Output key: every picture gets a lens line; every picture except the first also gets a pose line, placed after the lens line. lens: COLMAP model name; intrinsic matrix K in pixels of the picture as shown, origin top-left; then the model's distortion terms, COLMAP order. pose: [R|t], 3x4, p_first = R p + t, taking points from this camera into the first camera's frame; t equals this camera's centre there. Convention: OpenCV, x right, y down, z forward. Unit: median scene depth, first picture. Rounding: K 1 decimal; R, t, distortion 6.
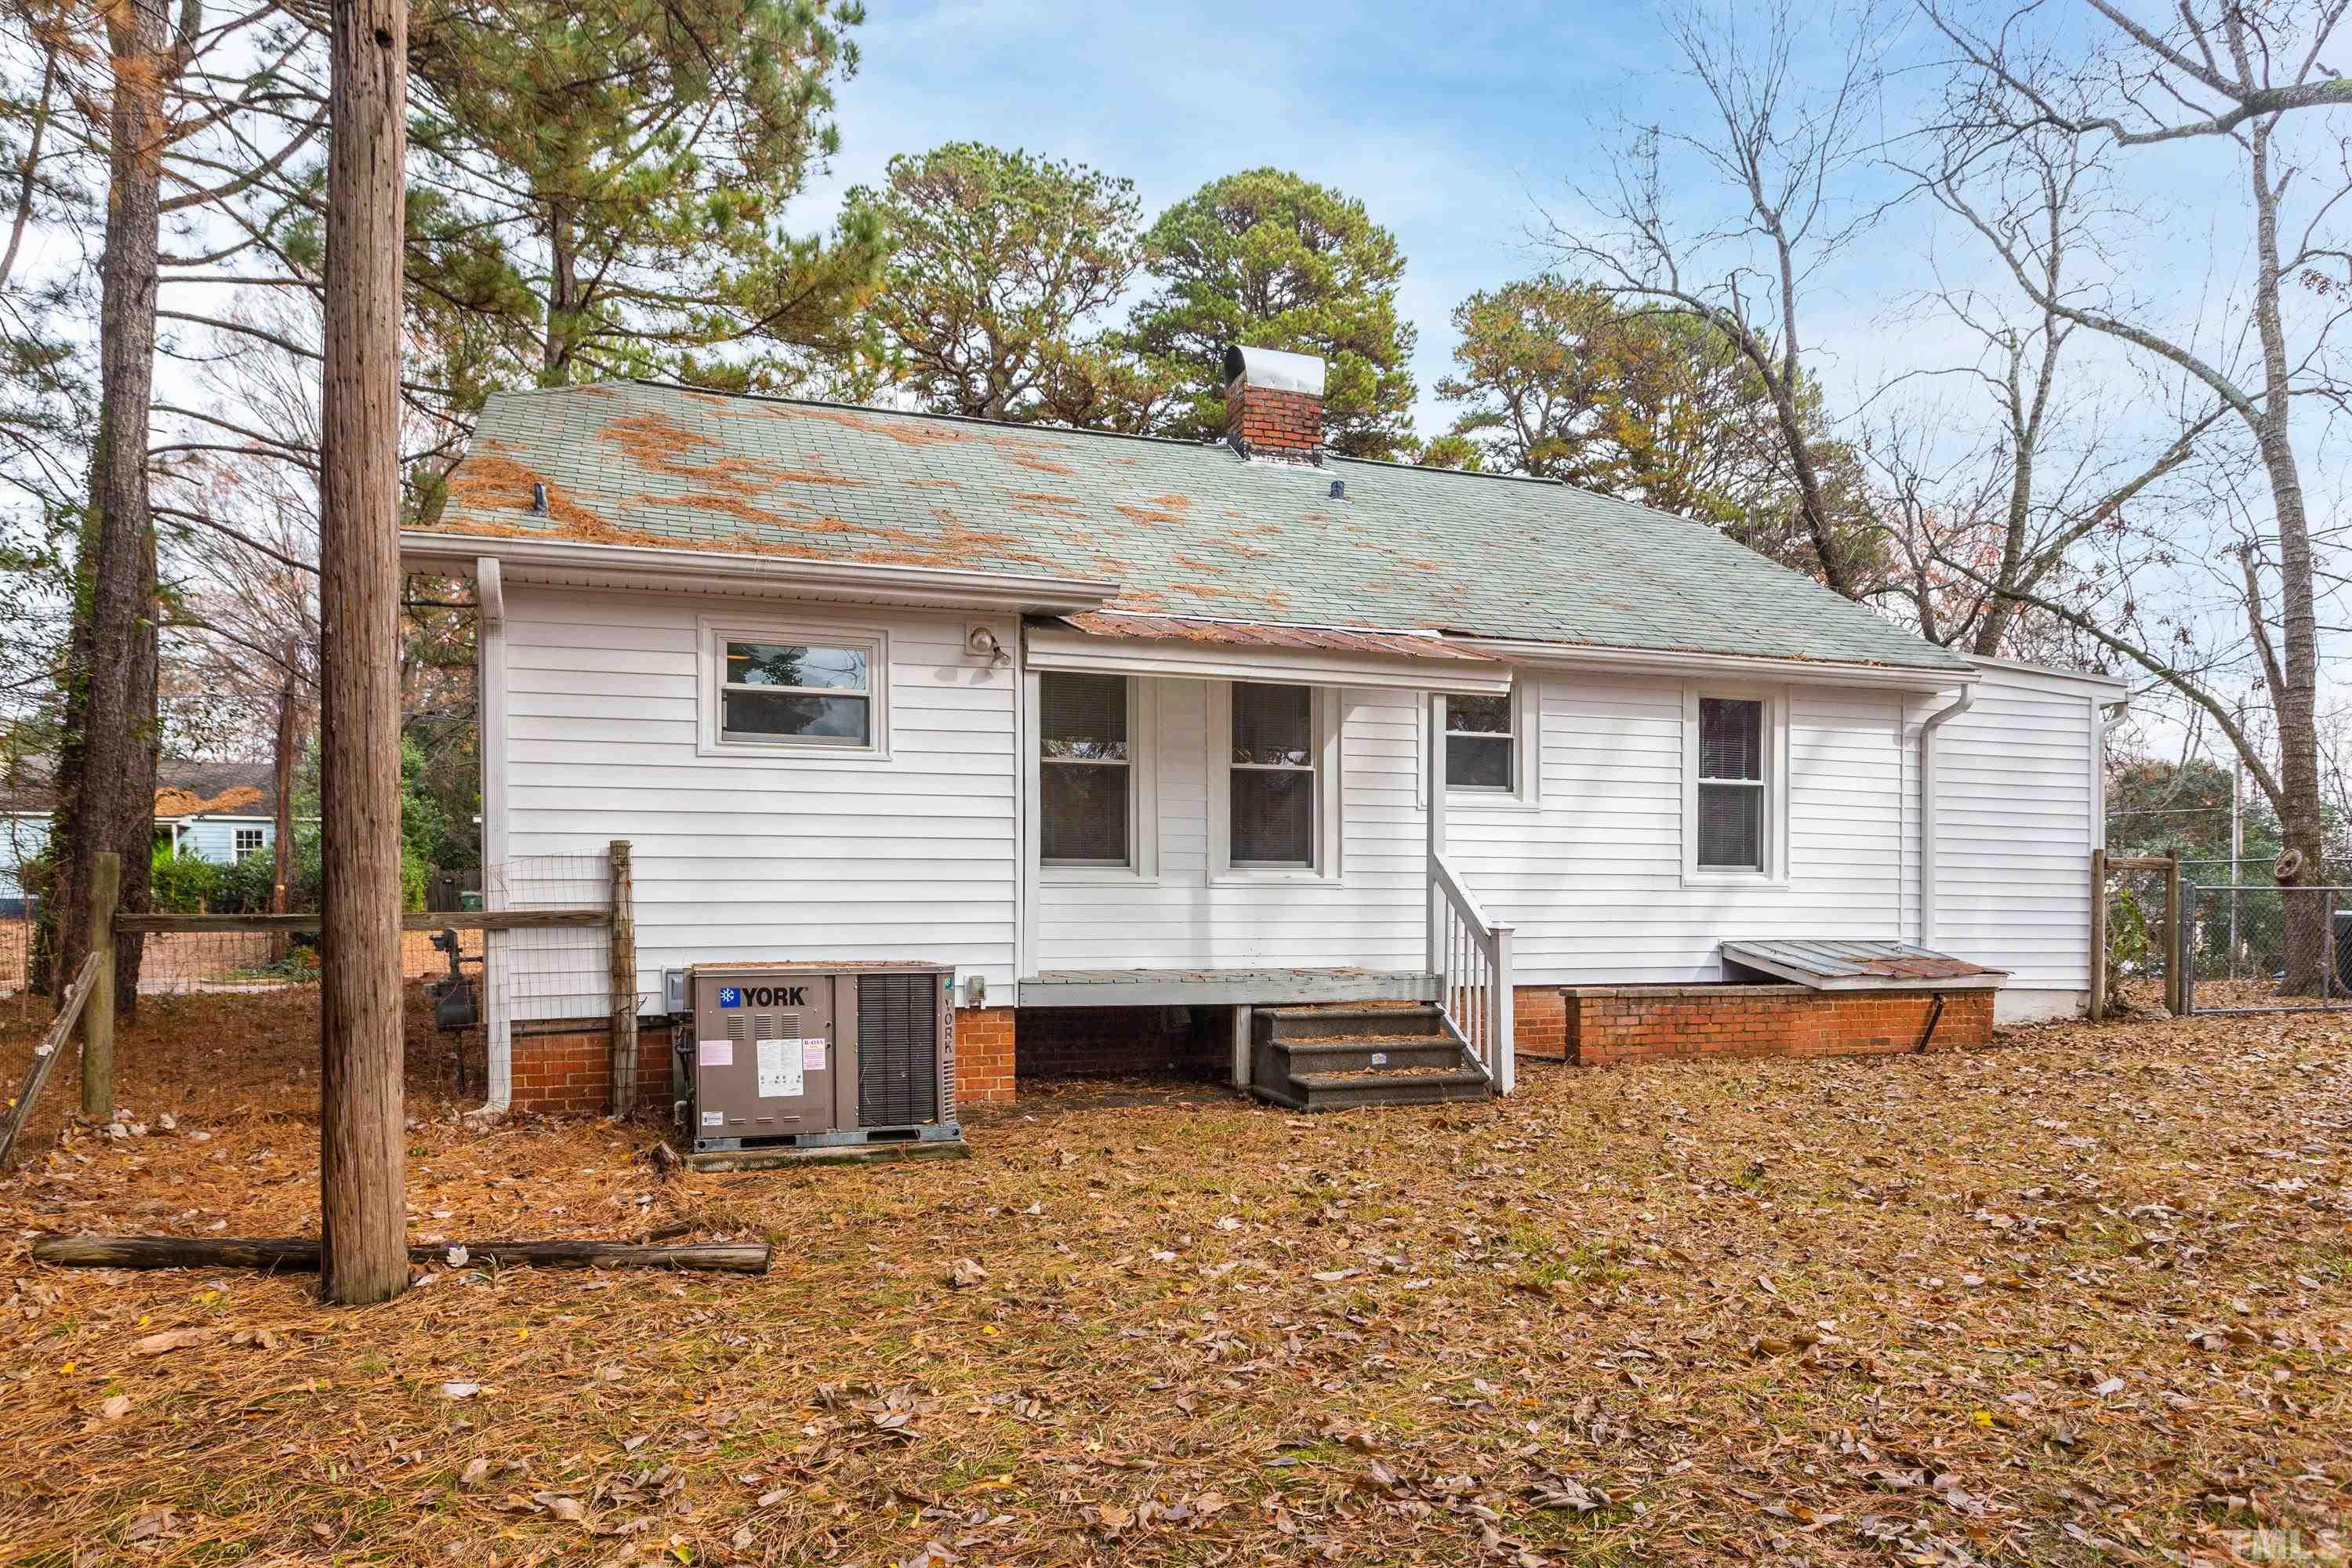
lens RADIAL K [[1434.1, 0, 1176.9], [0, 1434.1, 827.4], [0, 0, 1]] dist [0.007113, 0.003288]
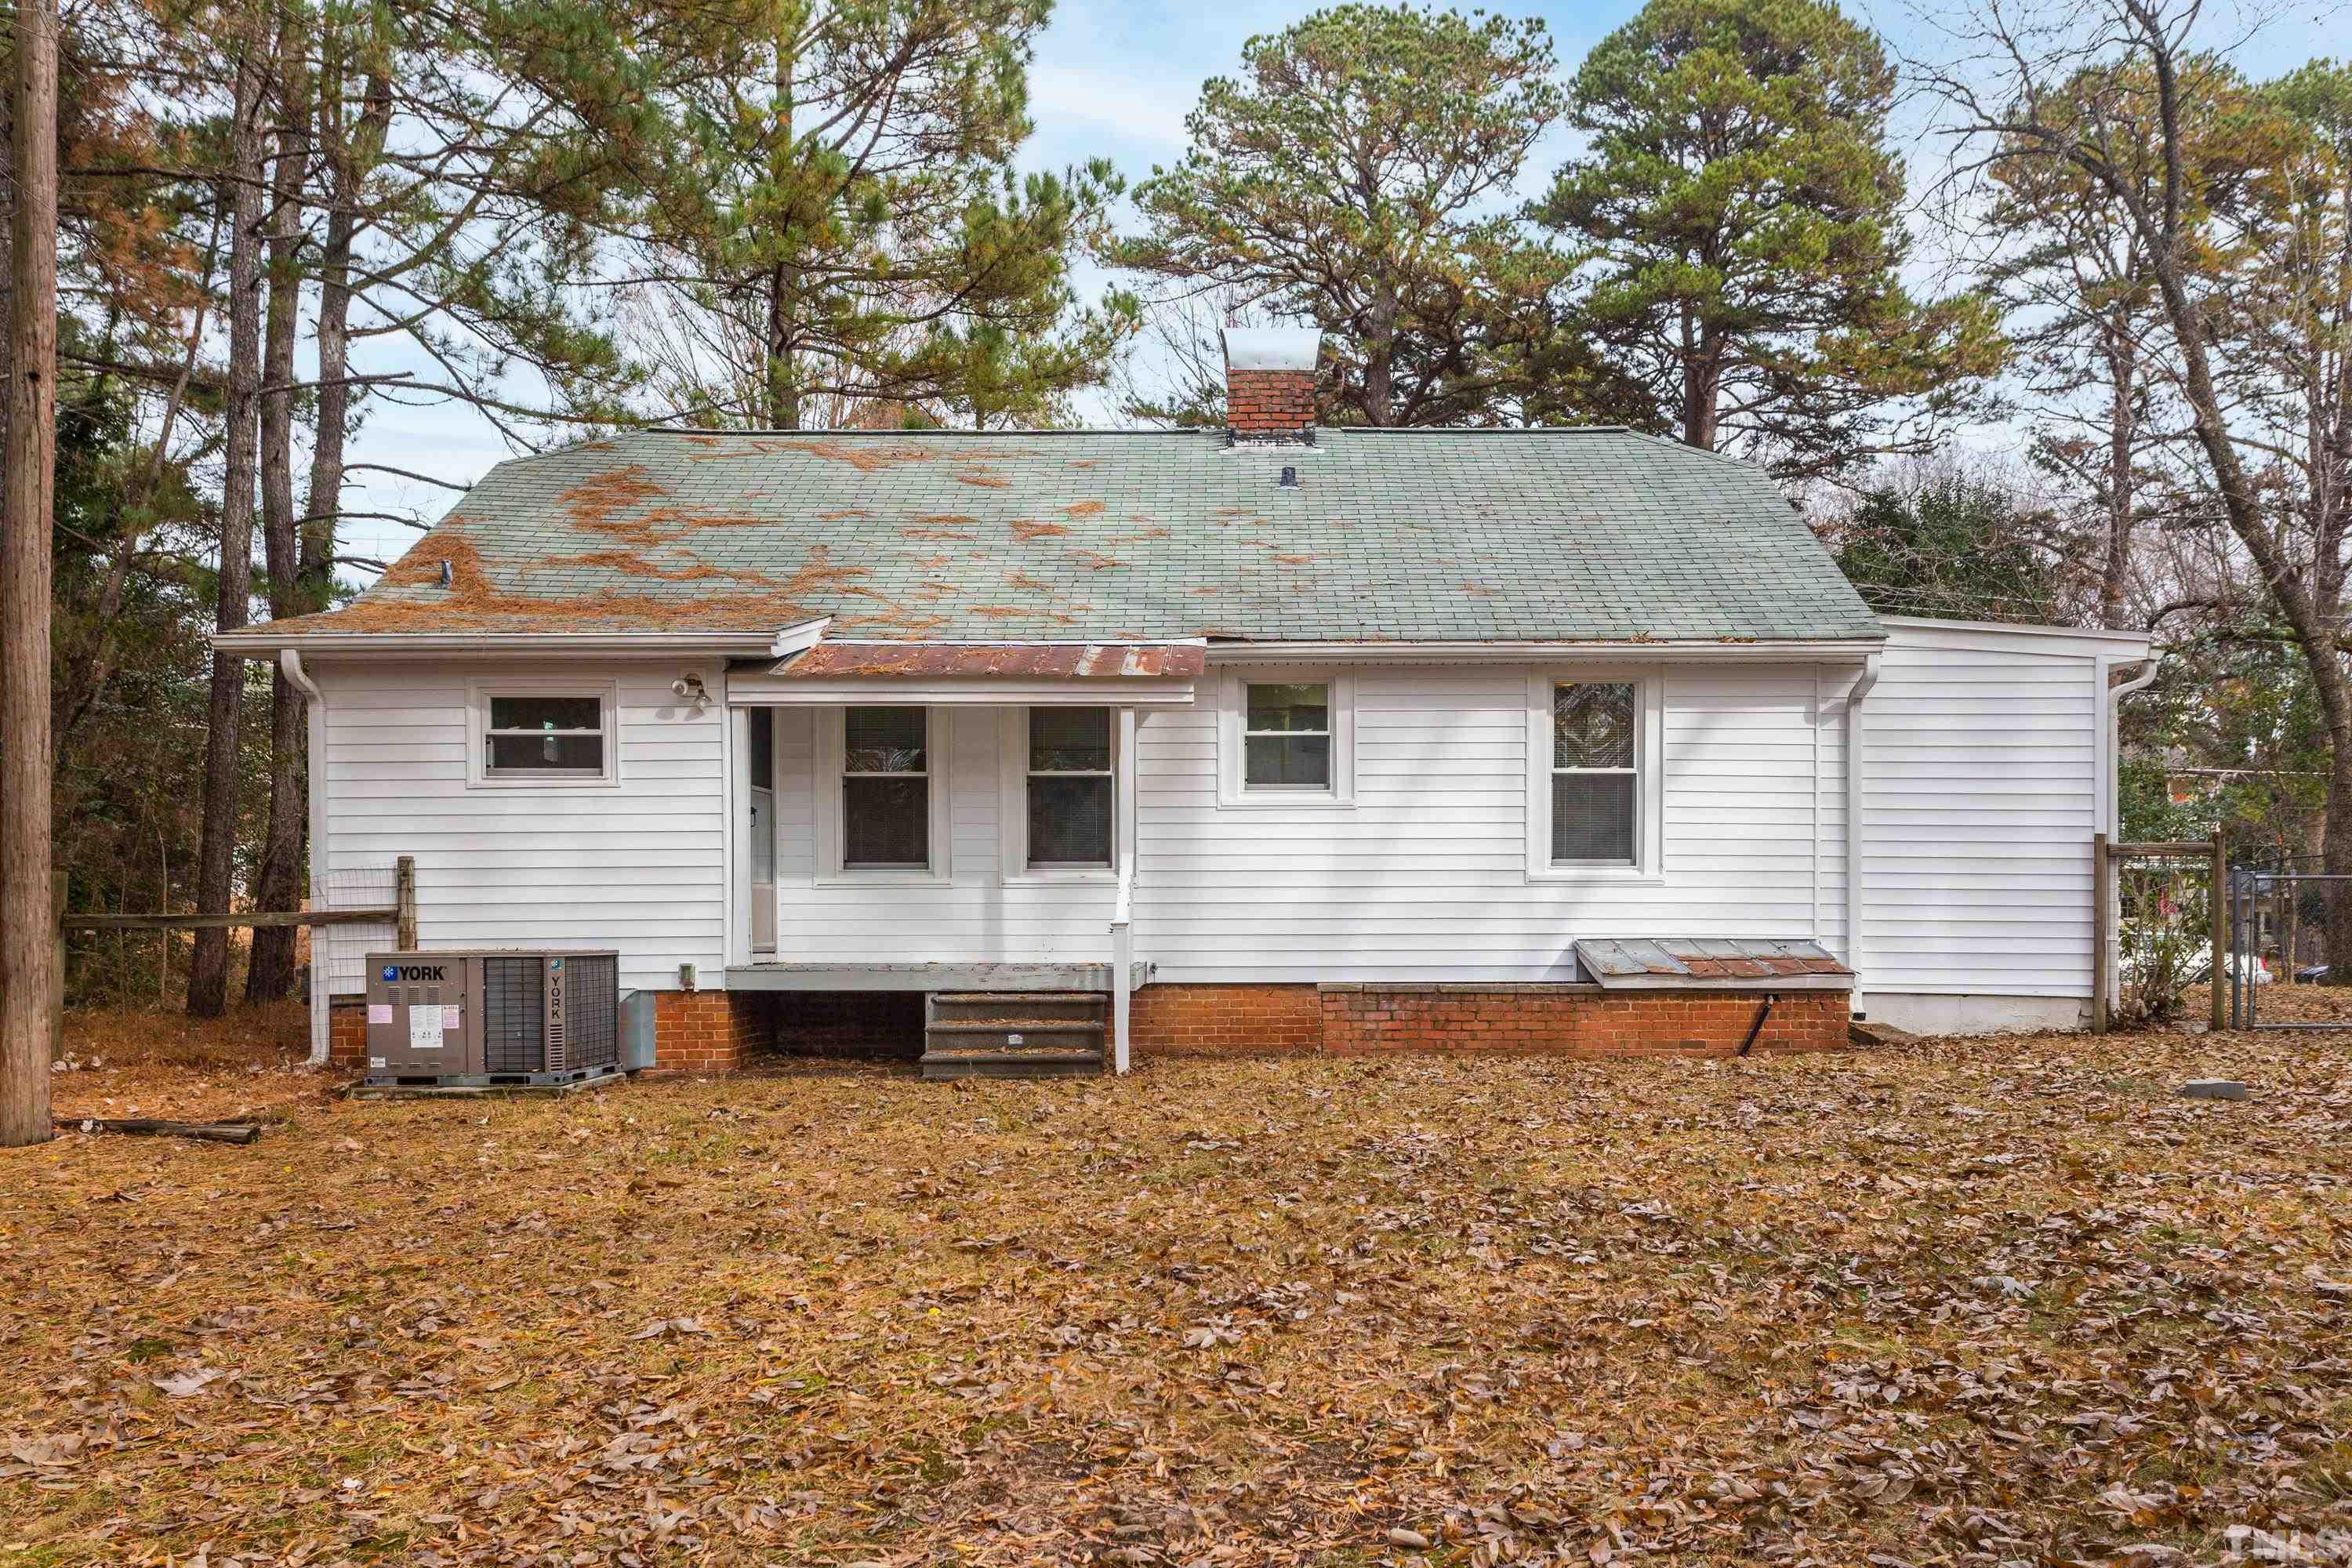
lens RADIAL K [[1783.9, 0, 1176.0], [0, 1783.9, 784.0], [0, 0, 1]] dist [0.028258, -0.007568]
pose [[0.953014, -0.026740, -0.301745, 0.511414], [0.021794, 0.999567, -0.019746, -0.006130], [0.302143, 0.012242, 0.953184, -0.221229]]
